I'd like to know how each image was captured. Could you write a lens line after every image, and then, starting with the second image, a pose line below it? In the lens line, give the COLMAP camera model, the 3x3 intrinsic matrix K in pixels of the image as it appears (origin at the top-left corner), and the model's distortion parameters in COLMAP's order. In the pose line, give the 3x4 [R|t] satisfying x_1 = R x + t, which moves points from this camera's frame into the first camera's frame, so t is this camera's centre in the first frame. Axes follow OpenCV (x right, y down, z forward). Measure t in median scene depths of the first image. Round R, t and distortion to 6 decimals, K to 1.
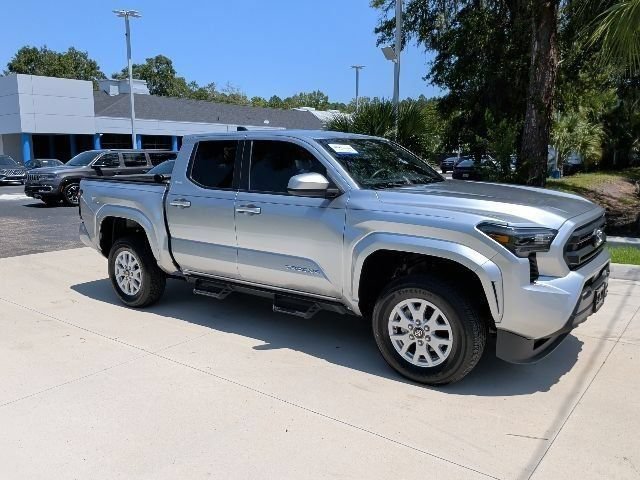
lens RADIAL K [[531.7, 0, 320.0], [0, 531.7, 240.0], [0, 0, 1]] dist [0.079856, -0.150541]
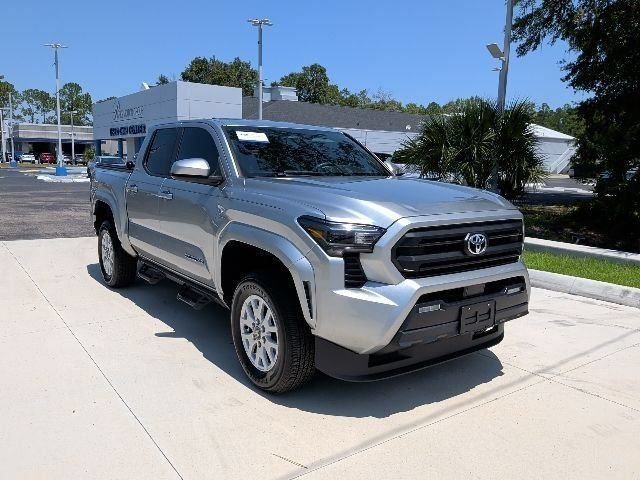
lens RADIAL K [[531.7, 0, 320.0], [0, 531.7, 240.0], [0, 0, 1]] dist [0.079856, -0.150541]
pose [[0.957401, 0.070883, -0.279928, 0.118145], [-0.074491, 0.997219, -0.002259, 0.001848], [0.278989, 0.023015, 0.960018, 0.032444]]
